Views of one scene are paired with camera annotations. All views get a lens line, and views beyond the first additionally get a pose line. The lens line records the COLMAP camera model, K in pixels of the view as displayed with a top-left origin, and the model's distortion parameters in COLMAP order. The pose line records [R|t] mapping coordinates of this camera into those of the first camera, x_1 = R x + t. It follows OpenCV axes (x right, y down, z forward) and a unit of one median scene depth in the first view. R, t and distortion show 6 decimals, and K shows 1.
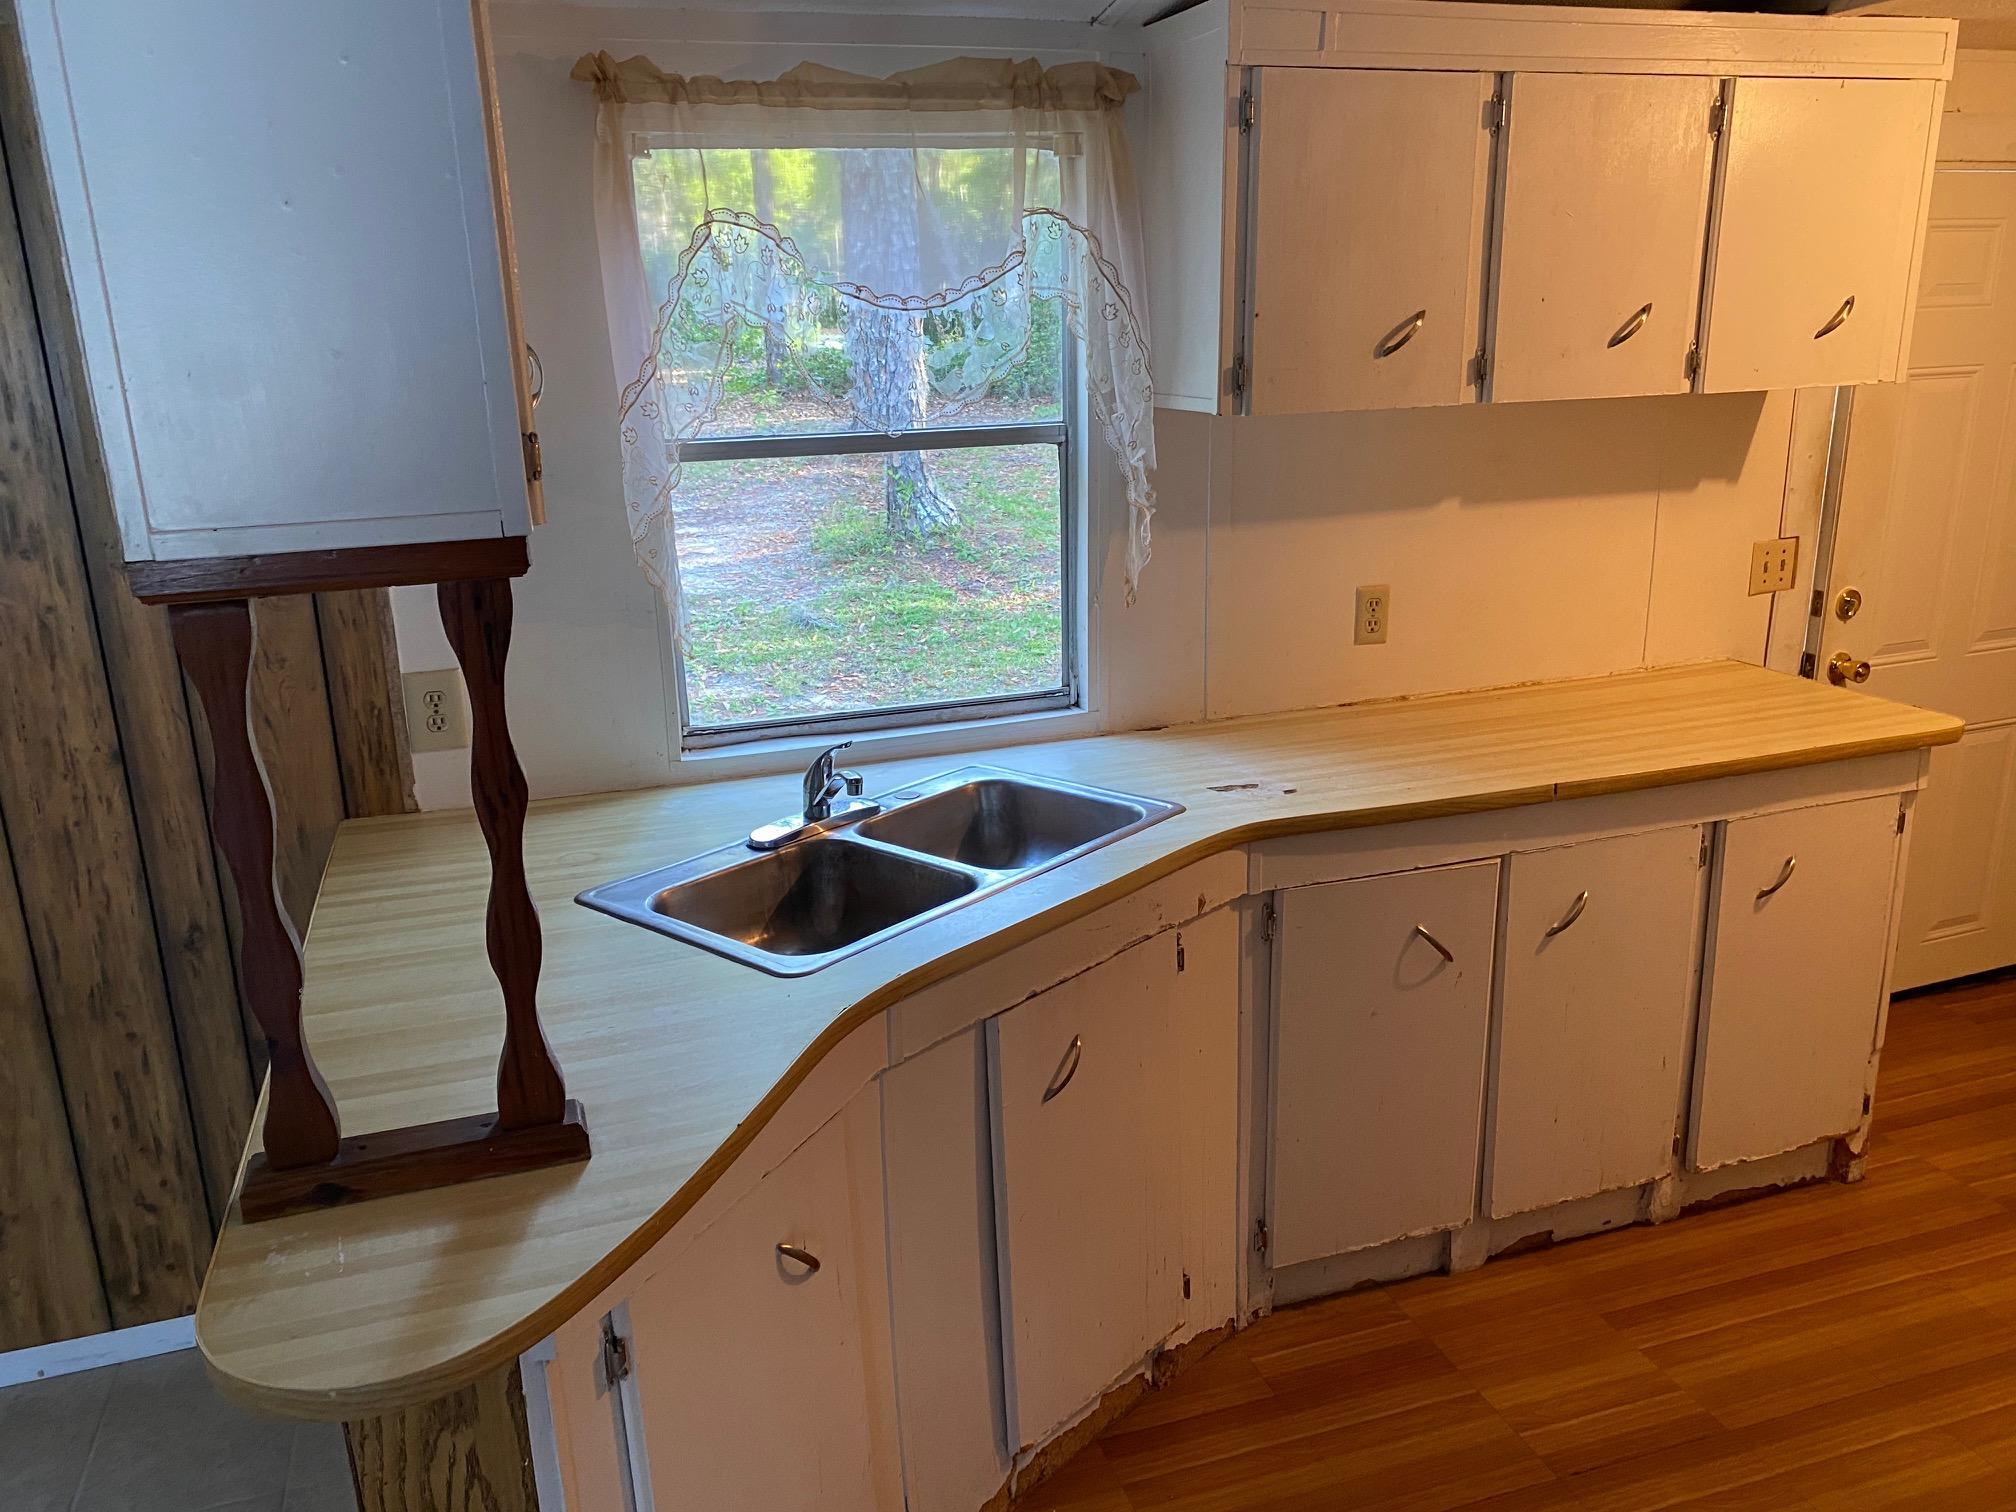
lens RADIAL K [[1557.8, 0, 1021.2], [0, 1557.8, 764.0], [0, 0, 1]] dist [0.008361, 0.004467]
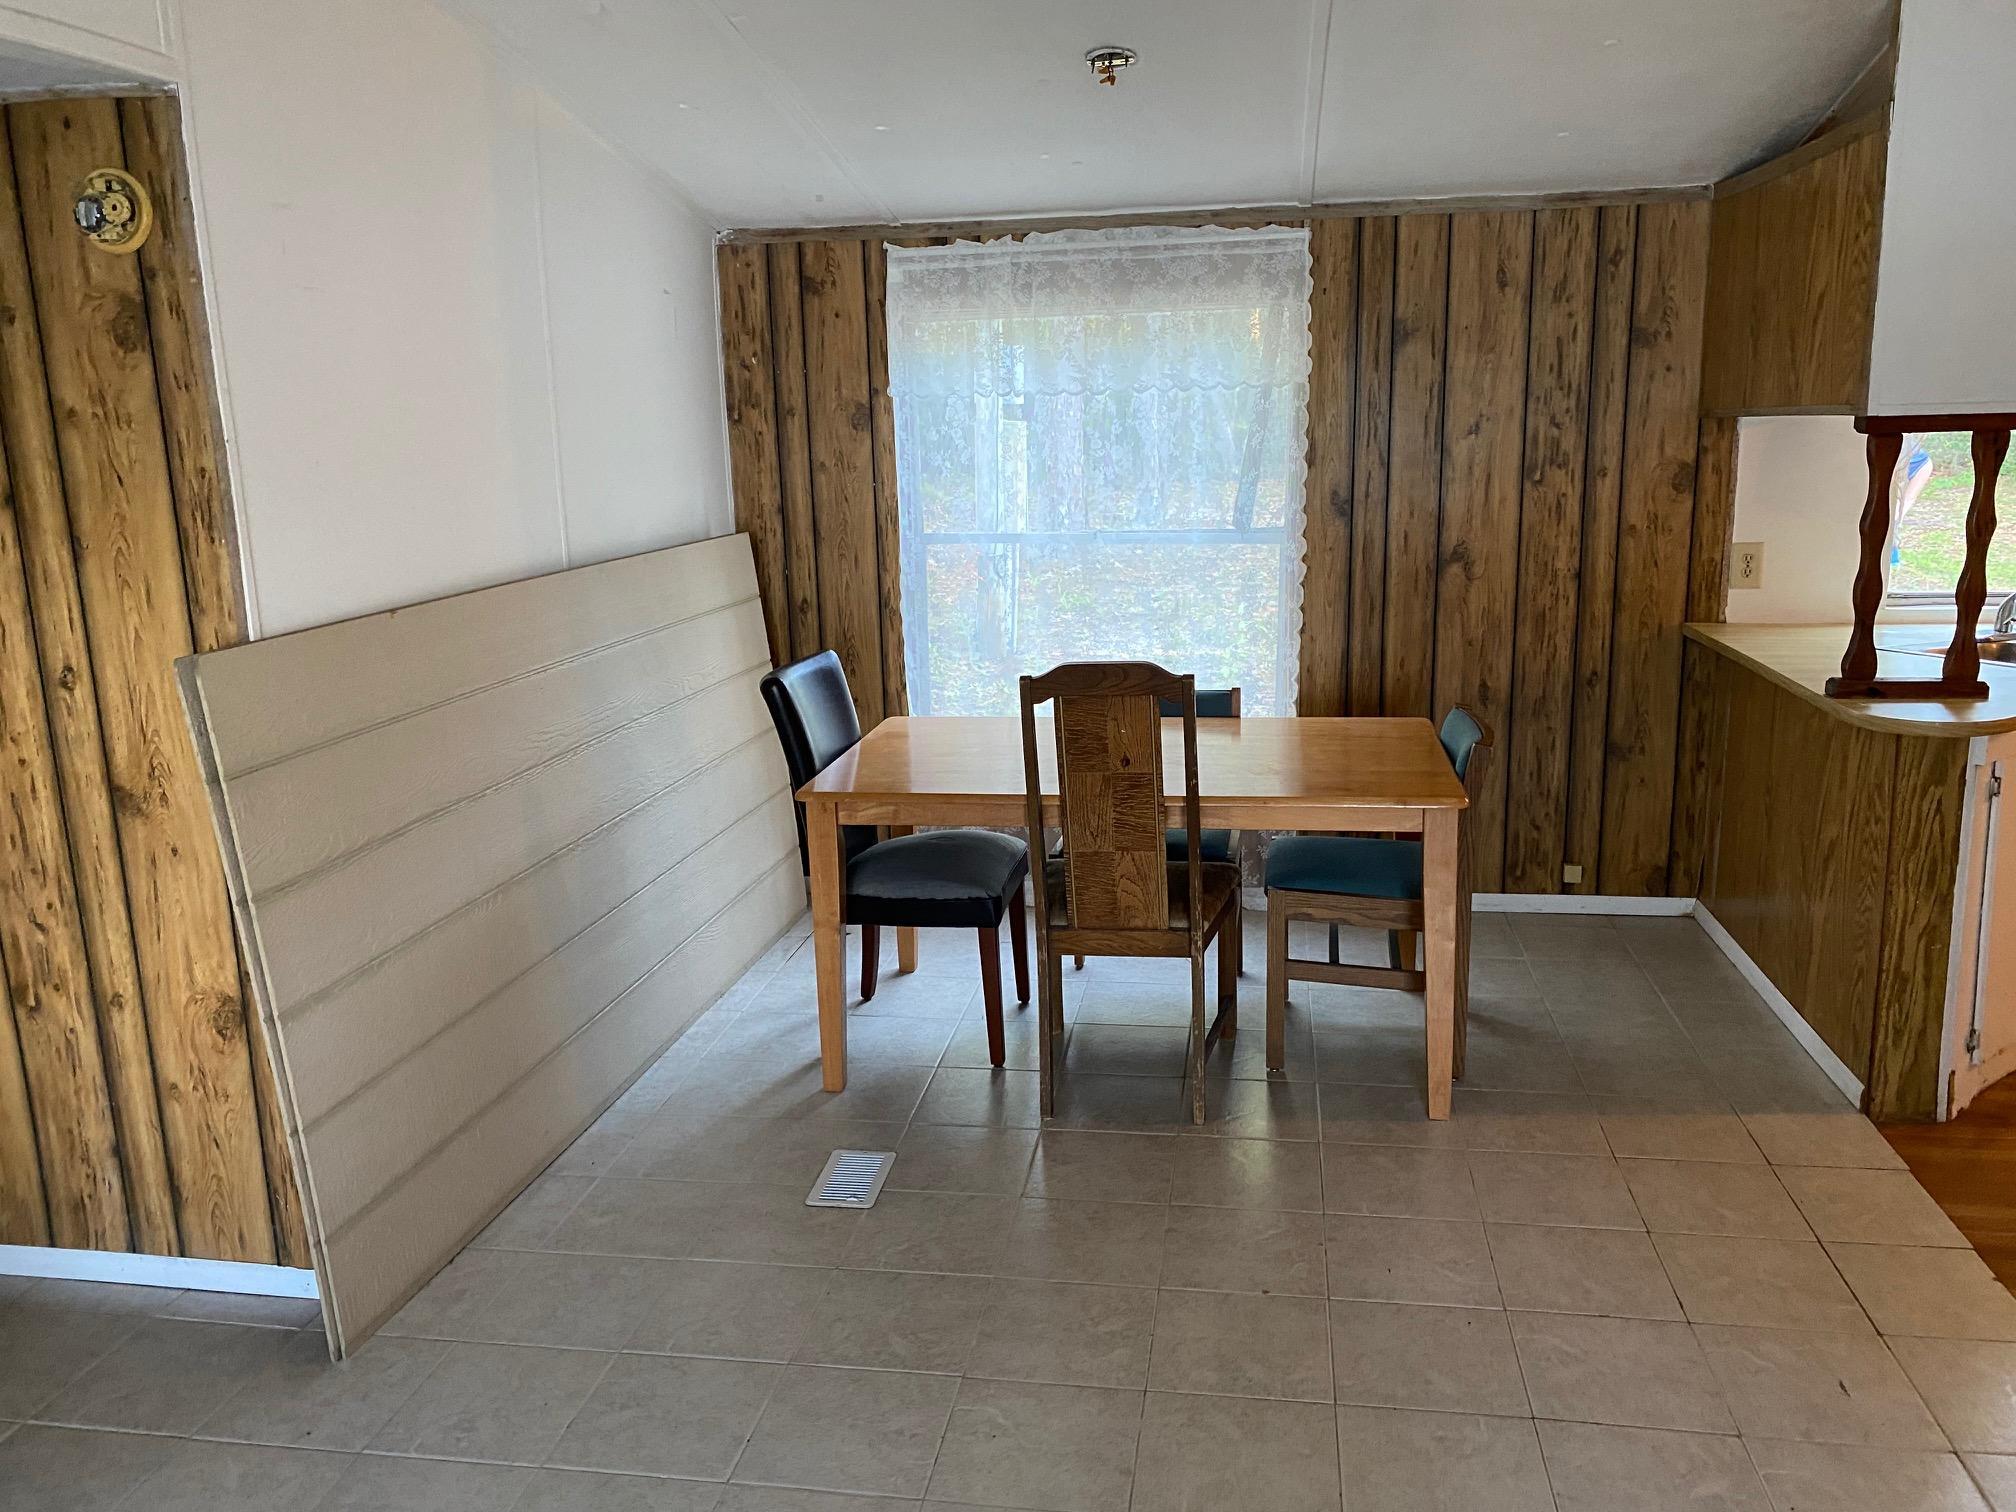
lens RADIAL K [[1557.8, 0, 1021.2], [0, 1557.8, 764.0], [0, 0, 1]] dist [0.008361, 0.004467]
pose [[0.886248, 0.108629, -0.450293, -0.288736], [-0.130552, 0.991282, -0.017809, 0.336420], [0.444433, 0.074570, 0.892703, -0.957121]]
